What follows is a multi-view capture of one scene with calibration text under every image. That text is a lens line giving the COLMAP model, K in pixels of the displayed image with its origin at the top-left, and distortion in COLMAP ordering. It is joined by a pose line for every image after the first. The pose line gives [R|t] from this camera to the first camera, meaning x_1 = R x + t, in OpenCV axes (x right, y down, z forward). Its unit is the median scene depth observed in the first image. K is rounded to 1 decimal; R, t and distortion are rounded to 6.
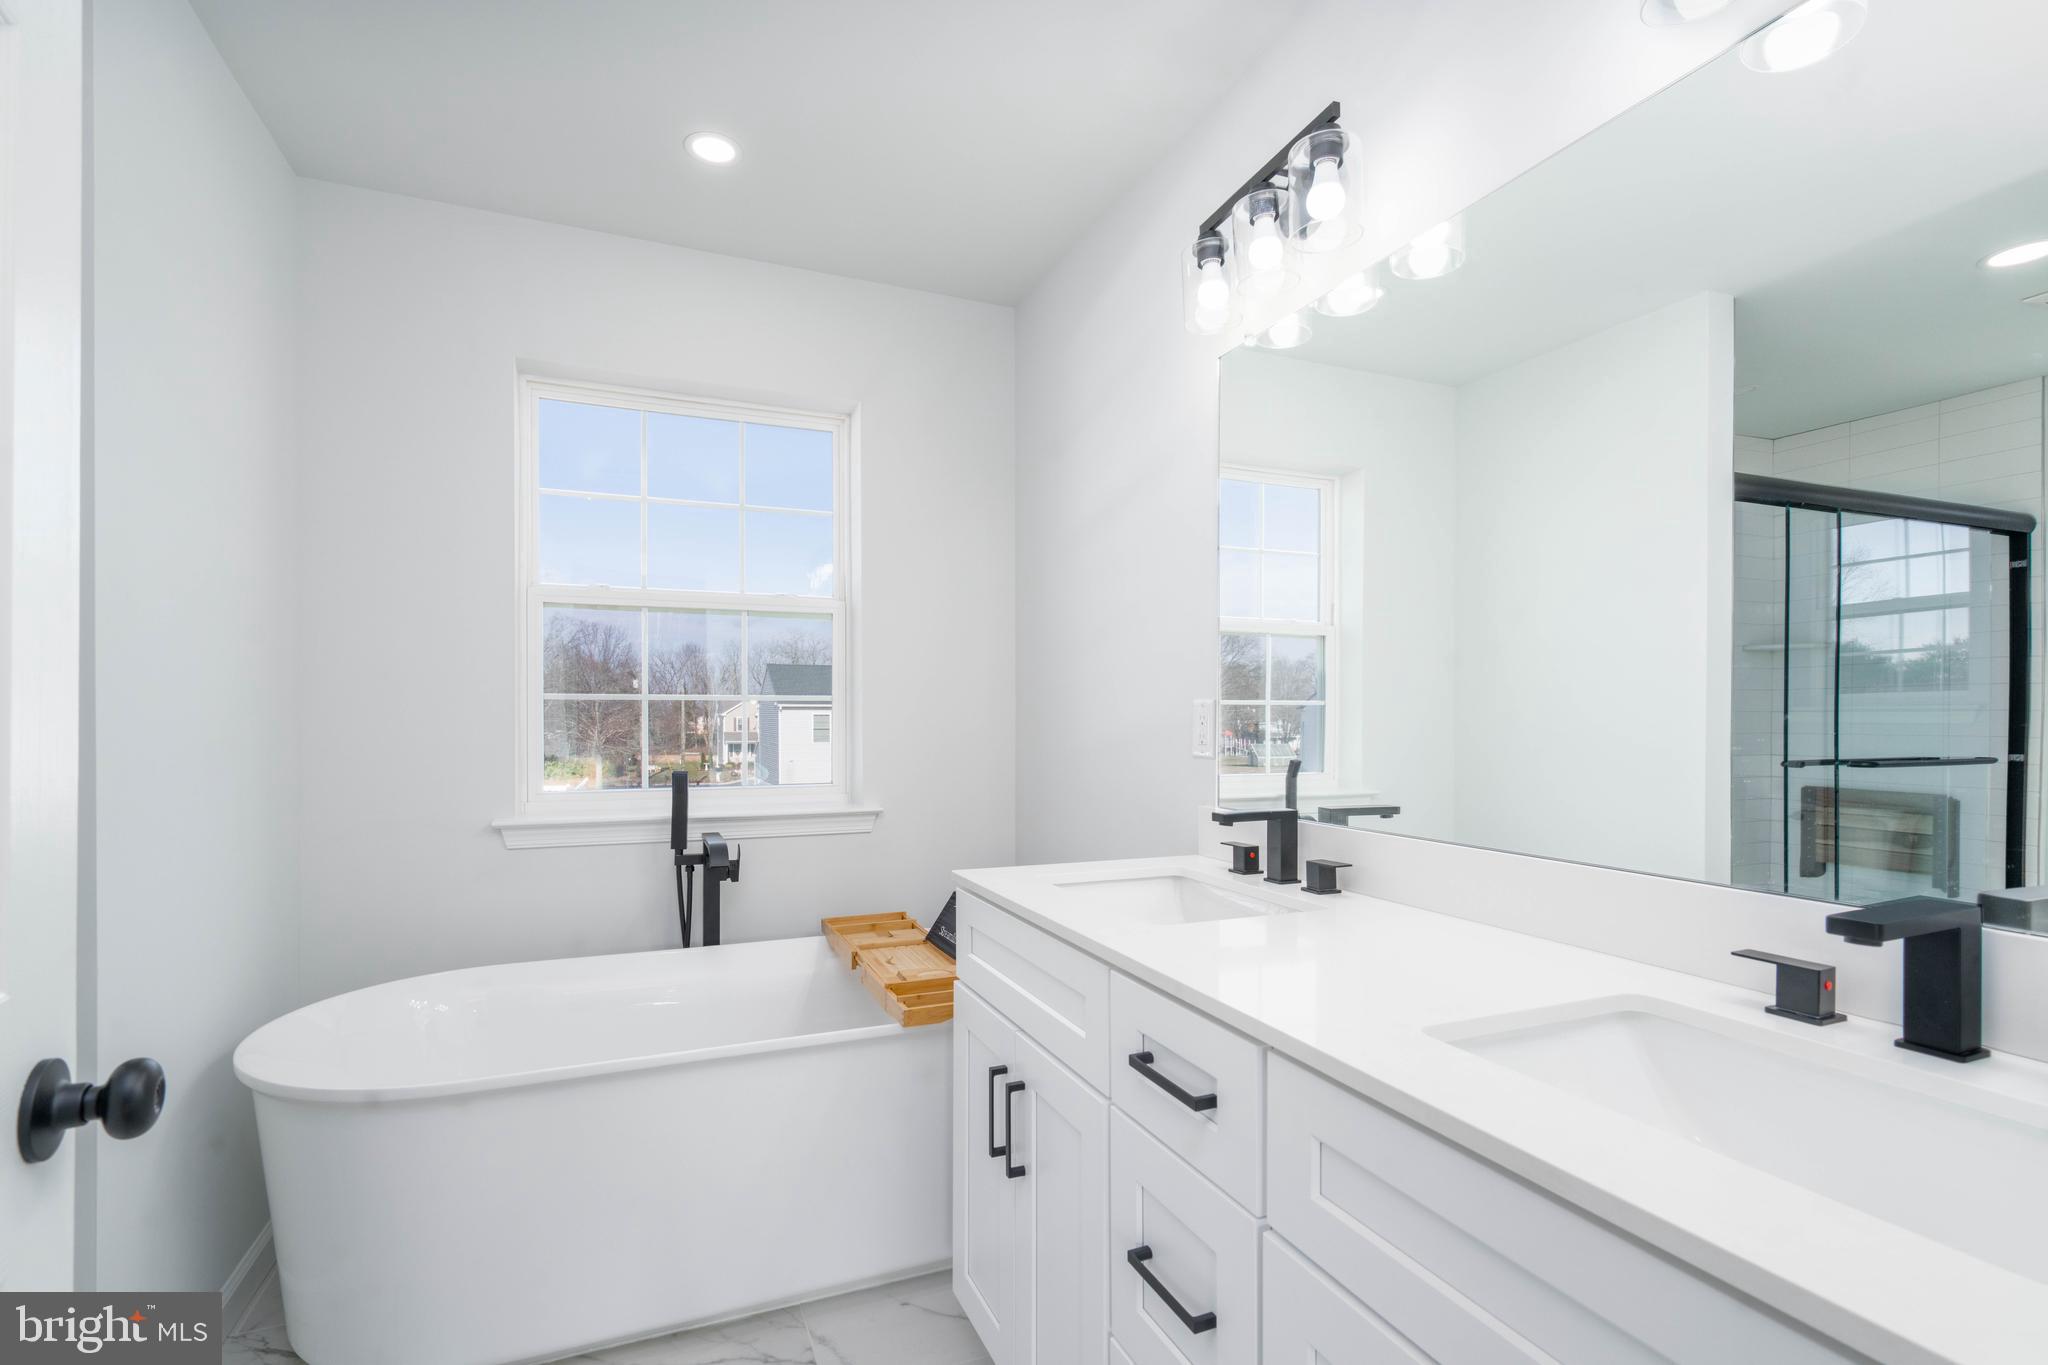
lens RADIAL K [[924.2, 0, 1018.0], [0, 924.2, 694.7], [0, 0, 1]] dist [-0.002706, -0.000052]
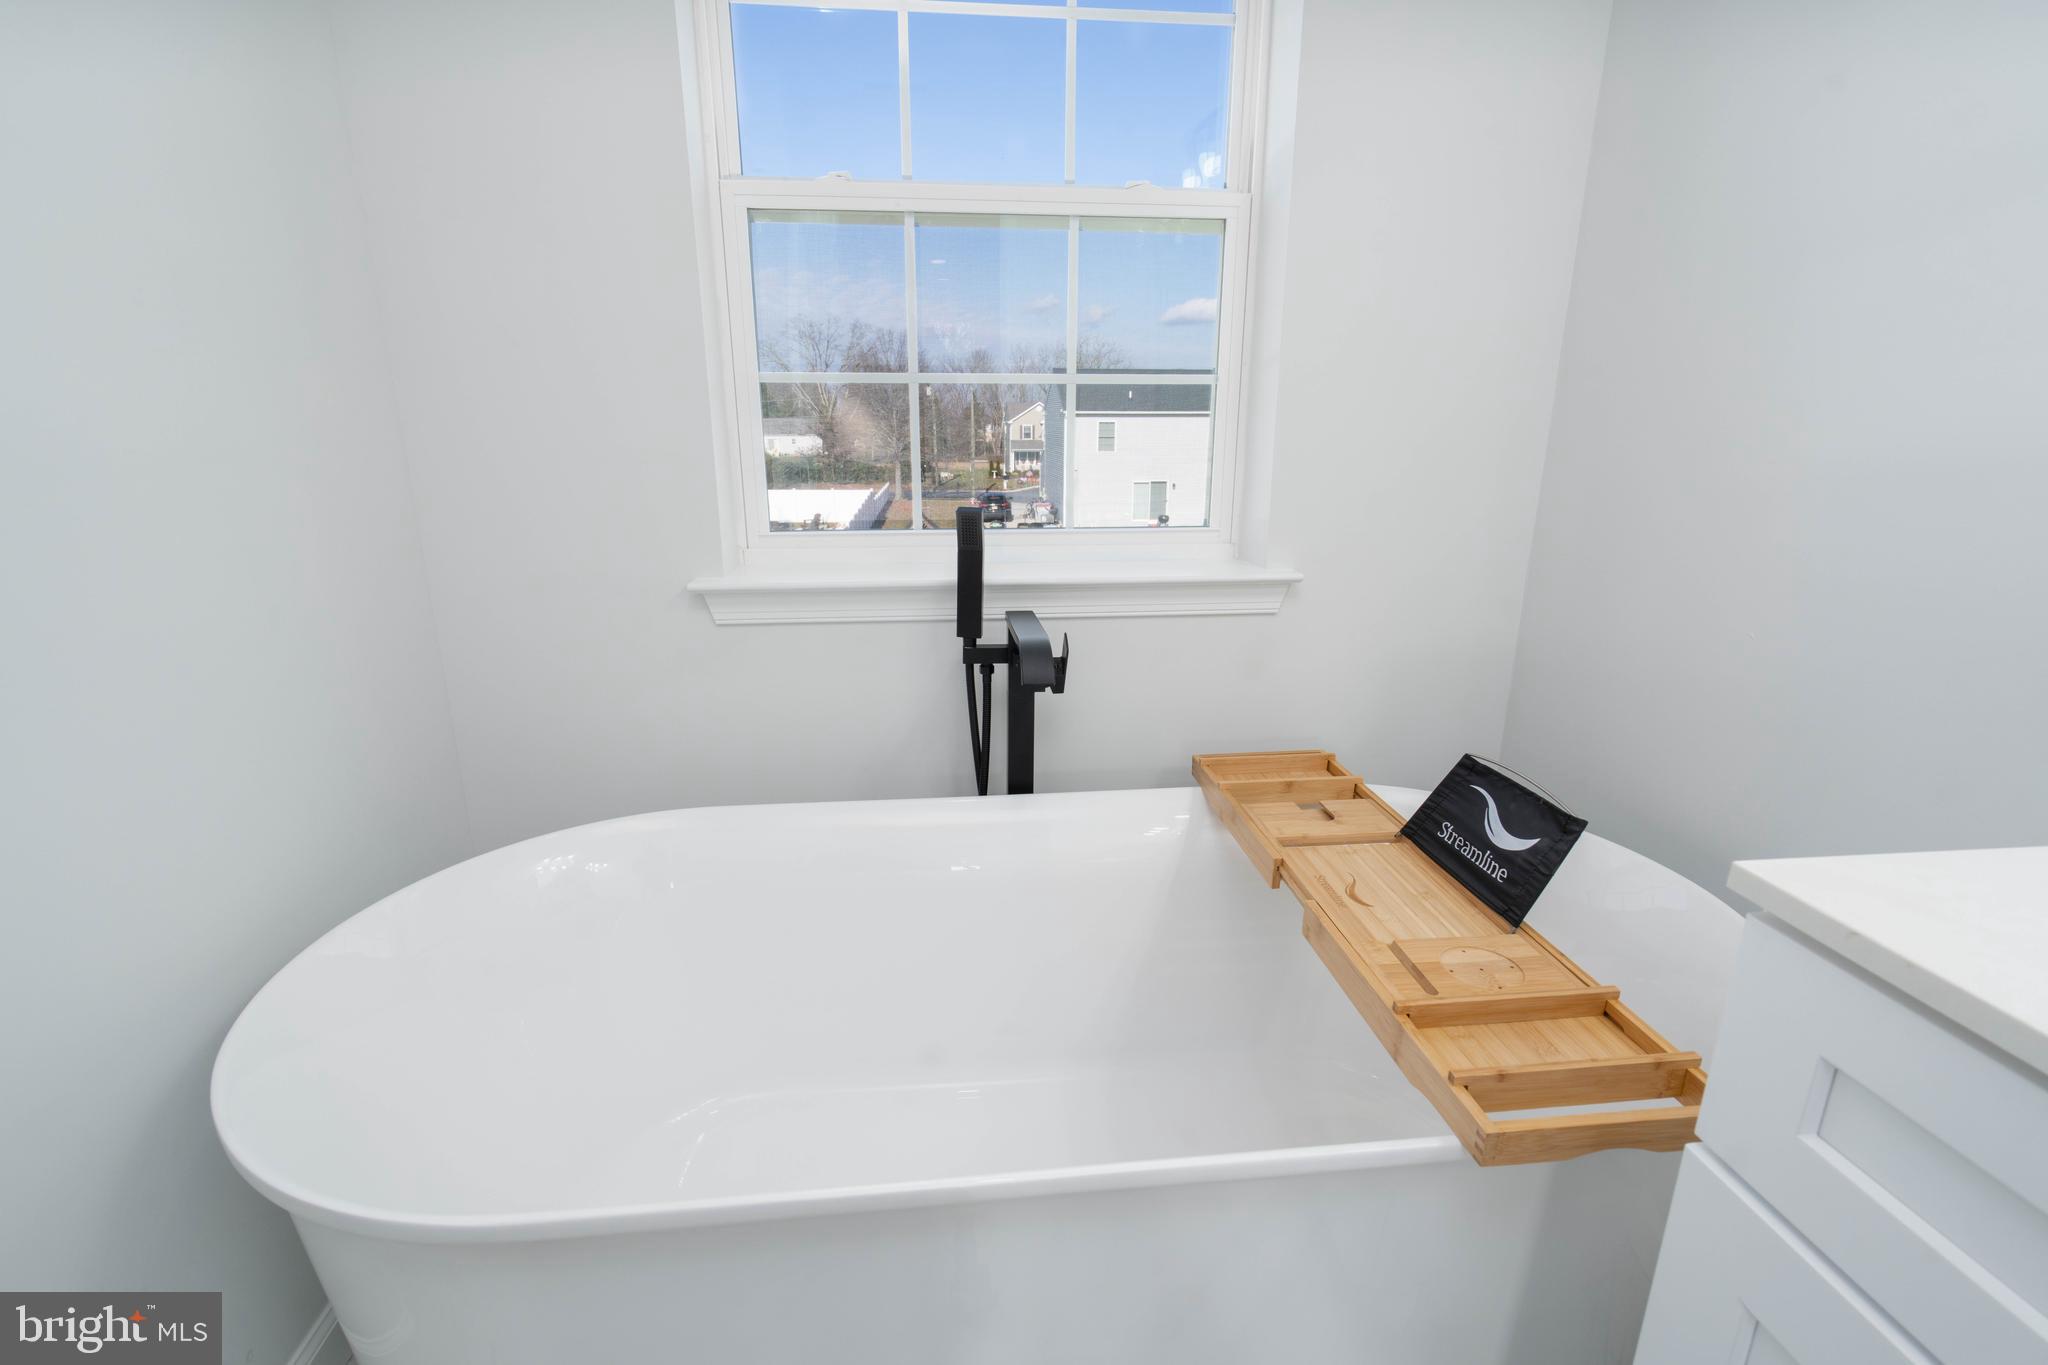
lens RADIAL K [[920.2, 0, 997.7], [0, 920.2, 658.1], [0, 0, 1]] dist [-0.026955, -0.000031]
pose [[0.948864, 0.081700, -0.304929, -0.165638], [0.003203, 0.963388, 0.268091, 0.021643], [0.315669, -0.255358, 0.913863, 0.454472]]
